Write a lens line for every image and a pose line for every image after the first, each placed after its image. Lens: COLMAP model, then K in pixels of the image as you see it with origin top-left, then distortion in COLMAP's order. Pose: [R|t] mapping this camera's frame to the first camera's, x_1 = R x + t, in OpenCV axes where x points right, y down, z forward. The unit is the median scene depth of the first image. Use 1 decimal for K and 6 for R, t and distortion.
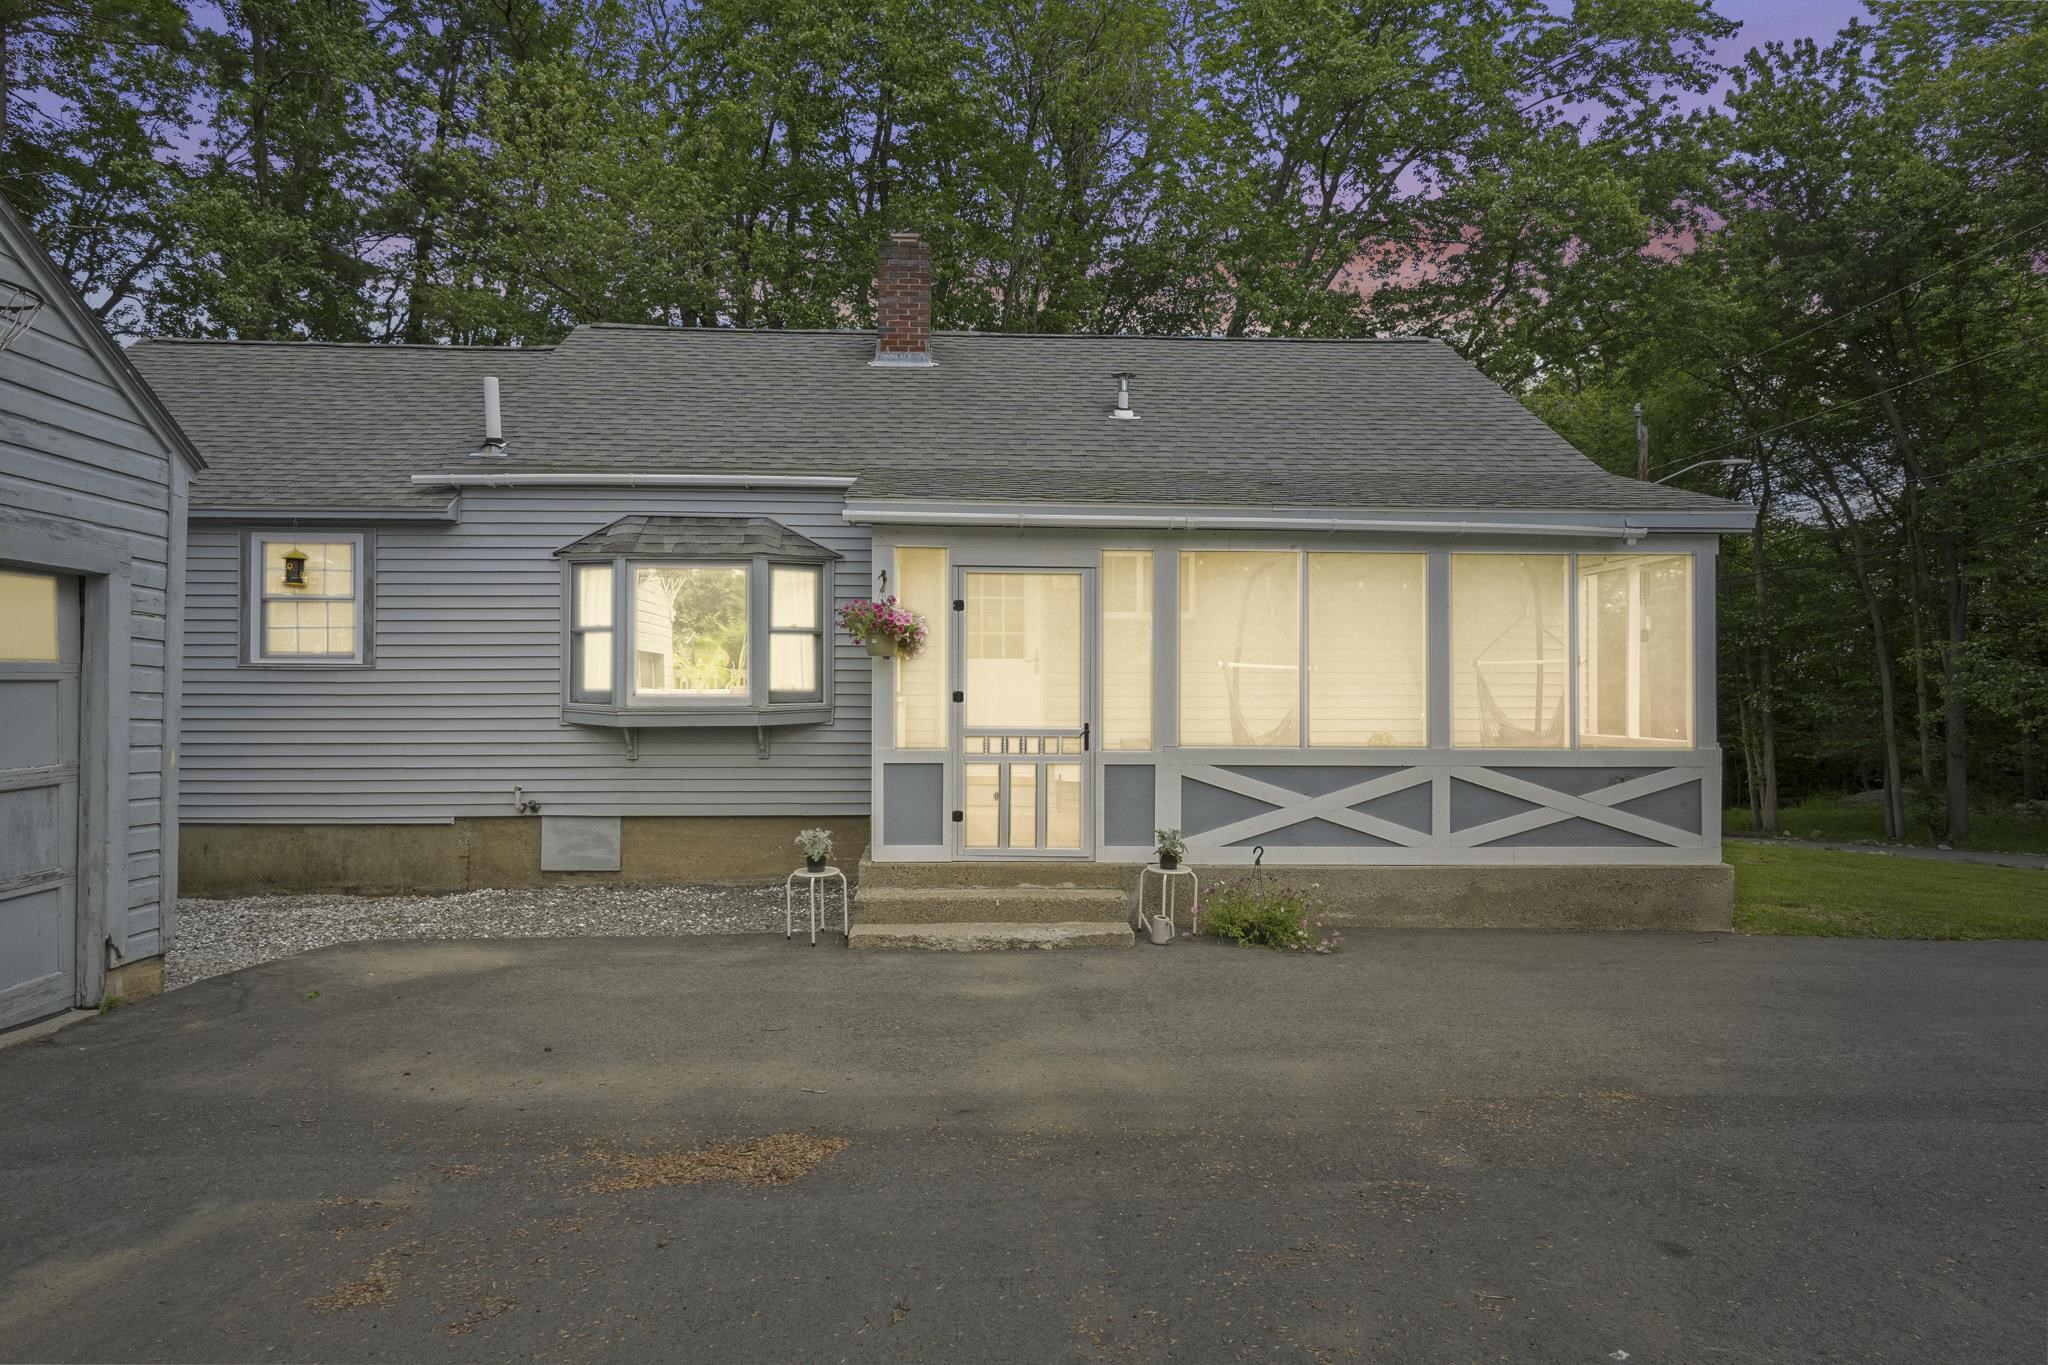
lens RADIAL K [[1201.6, 0, 1024.3], [0, 1201.6, 720.0], [0, 0, 1]] dist [-0.001001, -0.000067]
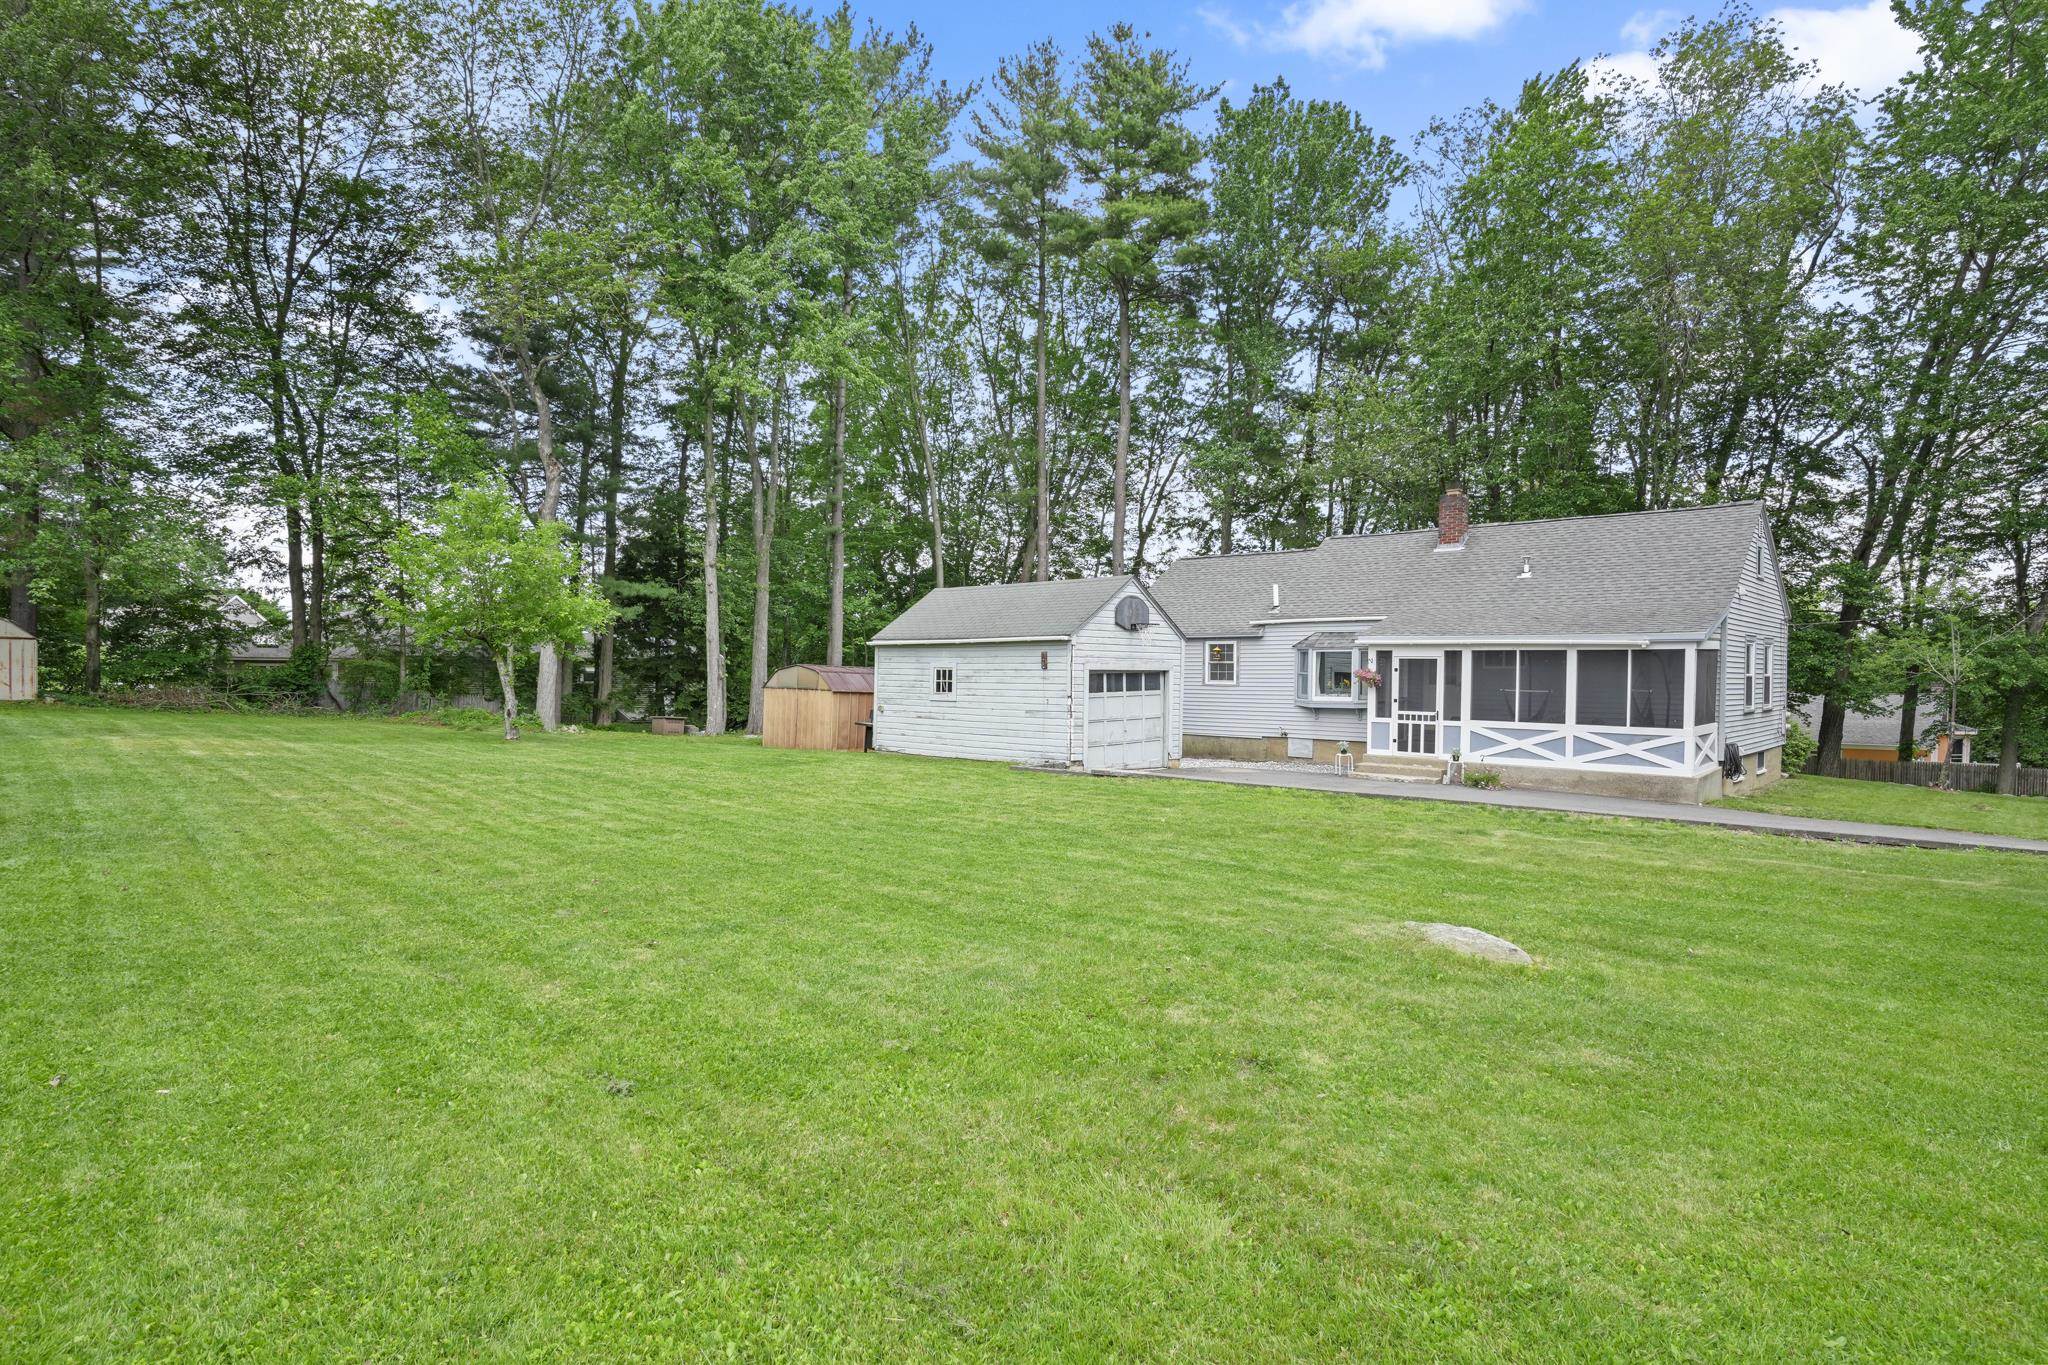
lens RADIAL K [[1217.7, 0, 1024.0], [0, 1217.7, 682.5], [0, 0, 1]] dist [0.052730, 0.000143]
pose [[0.726549, 0.013072, -0.686990, 1.158552], [-0.006352, 0.999904, 0.012308, -0.084201], [0.687085, -0.004579, 0.726563, -1.576656]]
